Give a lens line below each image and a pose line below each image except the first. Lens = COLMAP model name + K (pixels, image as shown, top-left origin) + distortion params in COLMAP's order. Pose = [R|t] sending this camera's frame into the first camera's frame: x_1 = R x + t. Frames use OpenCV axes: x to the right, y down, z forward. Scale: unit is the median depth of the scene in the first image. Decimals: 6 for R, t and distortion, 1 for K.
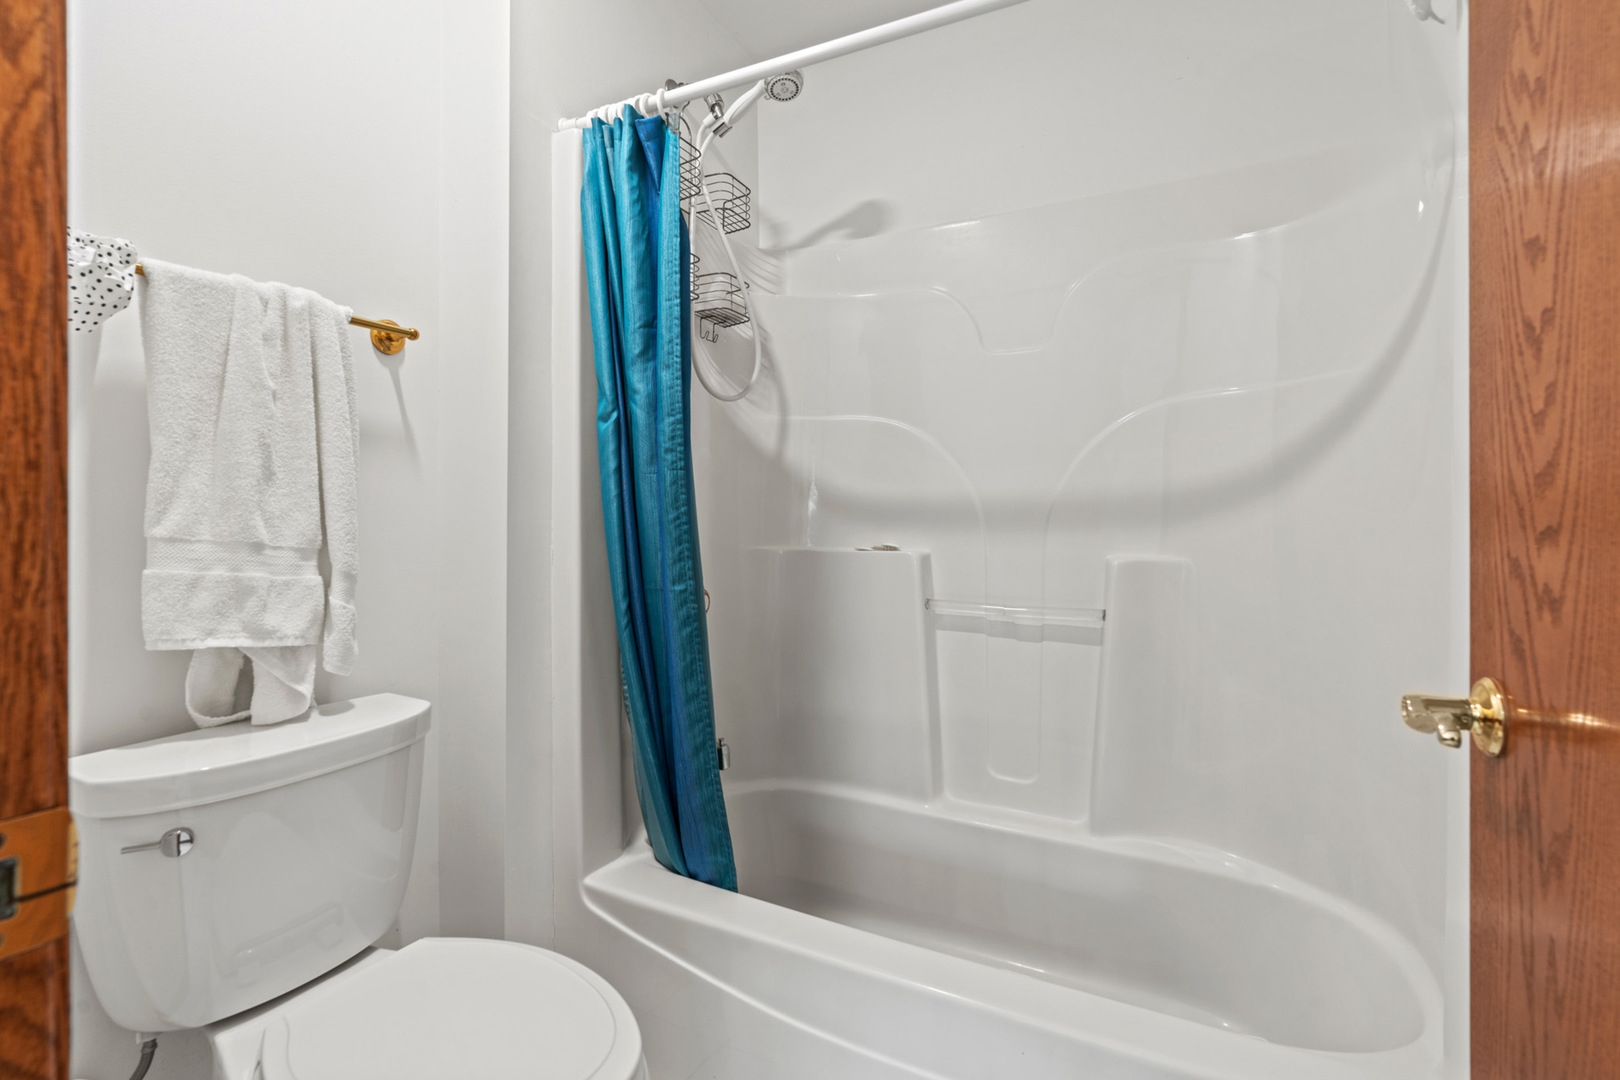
lens RADIAL K [[739.8, 0, 822.2], [0, 739.8, 516.3], [0, 0, 1]] dist [-0.003955, 0.001739]
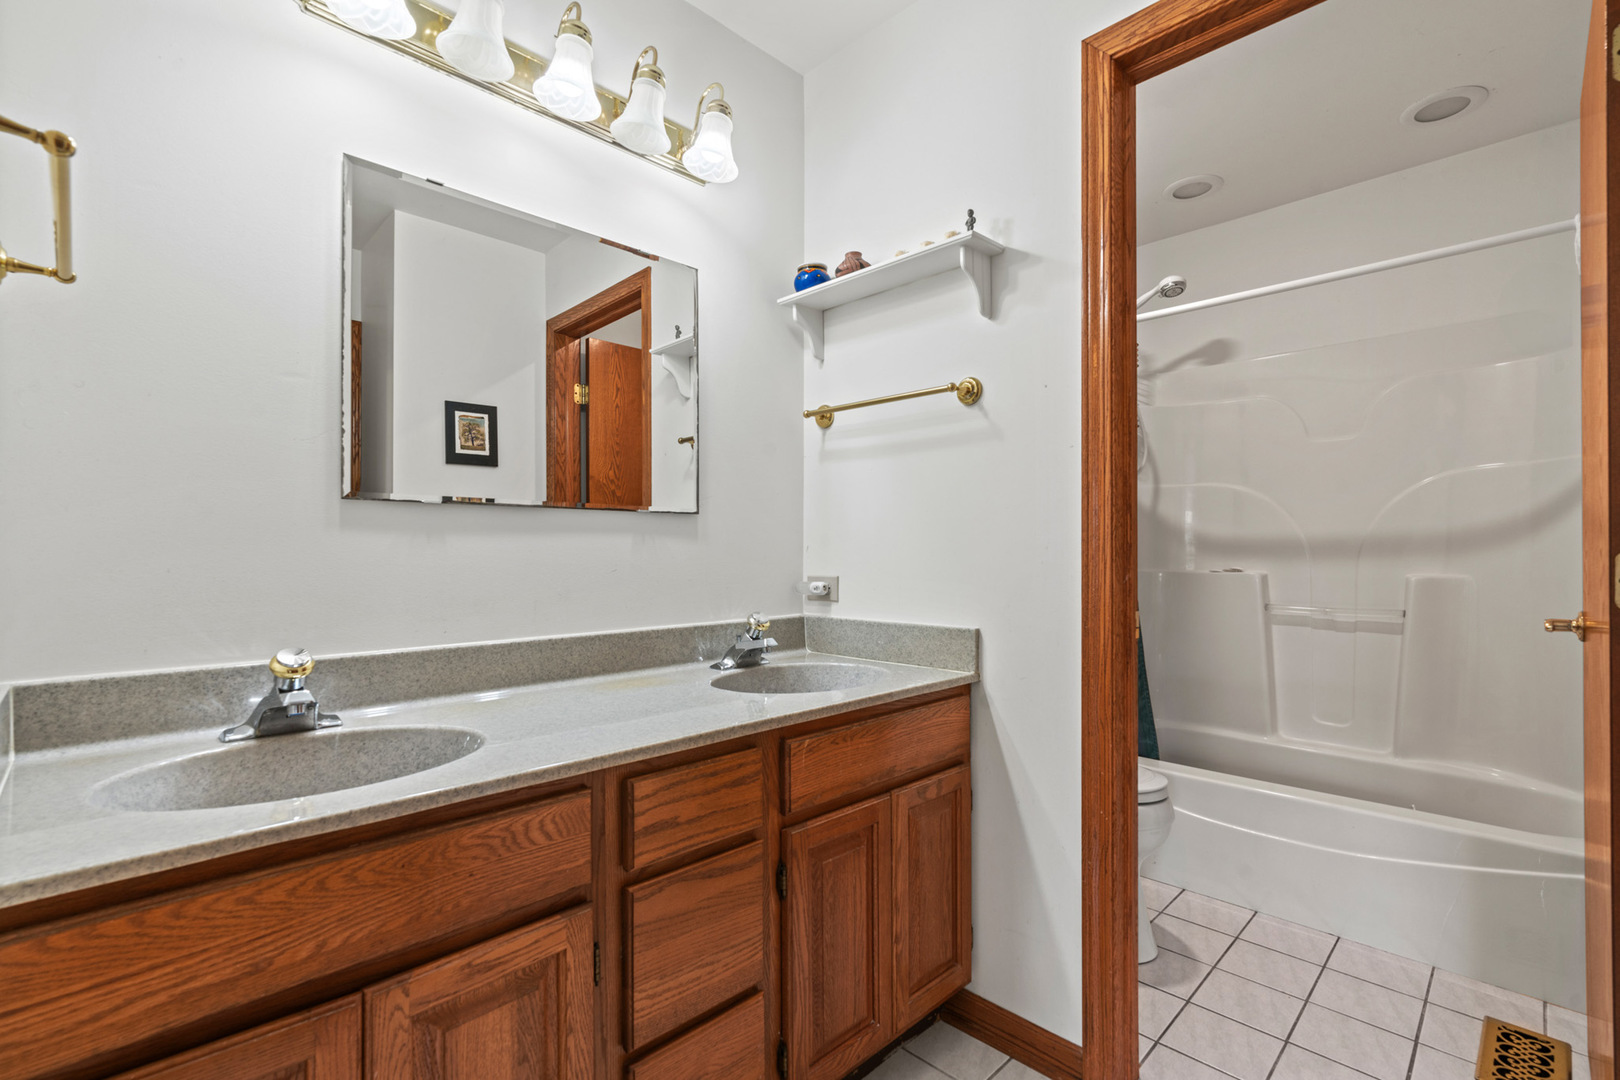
lens RADIAL K [[731.2, 0, 813.6], [0, 731.2, 548.3], [0, 0, 1]] dist [-0.011100, 0.004520]
pose [[0.941210, 0.001820, -0.337817, -0.246935], [-0.005786, 0.999926, -0.010736, 0.021226], [0.337772, 0.012060, 0.941151, -0.787294]]
